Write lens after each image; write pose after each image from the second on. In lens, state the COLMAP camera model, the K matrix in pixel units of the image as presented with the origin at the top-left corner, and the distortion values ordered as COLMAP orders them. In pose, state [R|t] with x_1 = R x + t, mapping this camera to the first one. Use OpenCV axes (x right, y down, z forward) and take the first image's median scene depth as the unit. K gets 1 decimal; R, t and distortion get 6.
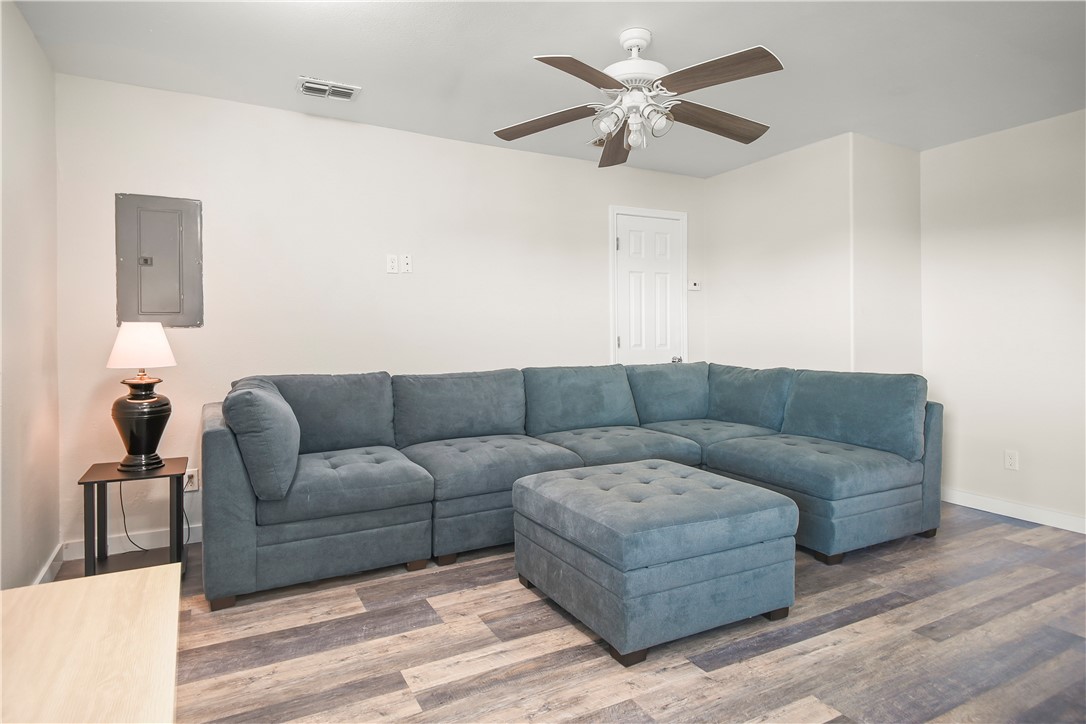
lens RADIAL K [[617.5, 0, 545.4], [0, 617.5, 345.5], [0, 0, 1]] dist [0.001282, -0.001561]
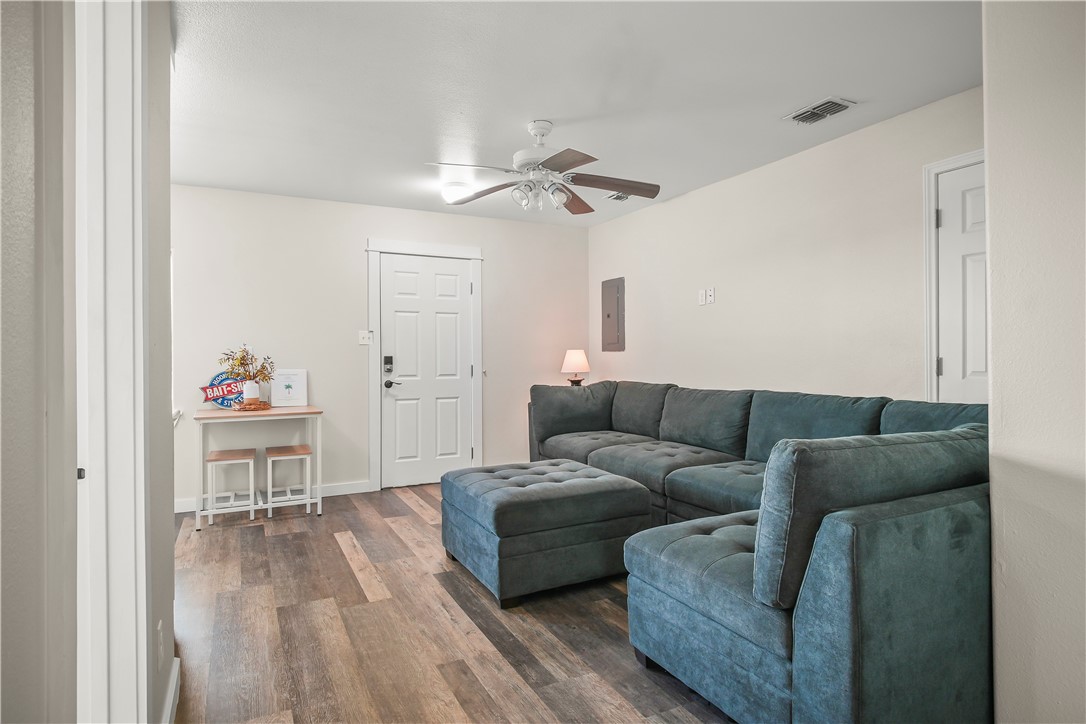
lens RADIAL K [[617.5, 0, 545.4], [0, 617.5, 345.5], [0, 0, 1]] dist [0.001282, -0.001561]
pose [[-0.041844, -0.013784, -0.999029, 1.450298], [-0.012179, 0.999838, -0.013285, -0.023441], [0.999050, 0.011612, -0.042005, 1.074615]]
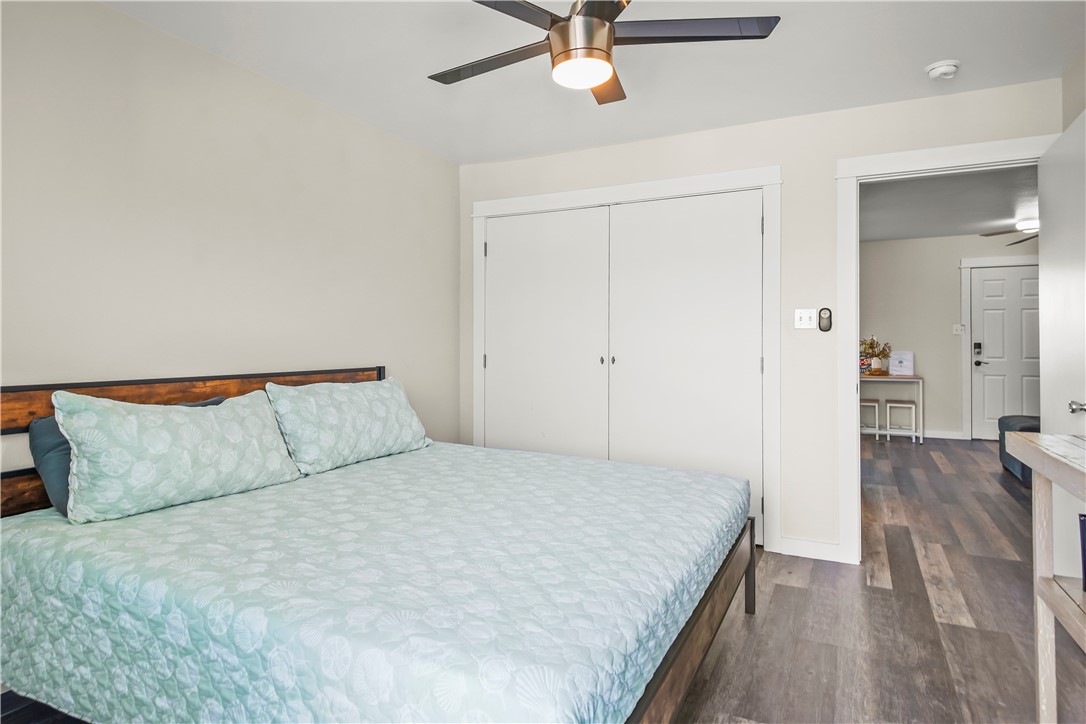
lens RADIAL K [[617.5, 0, 545.4], [0, 617.5, 345.5], [0, 0, 1]] dist [0.001282, -0.001561]
pose [[-0.823628, 0.010641, -0.567030, 2.663878], [-0.005048, 0.999647, 0.026092, -0.060441], [0.567107, 0.024353, -0.823284, 1.676209]]
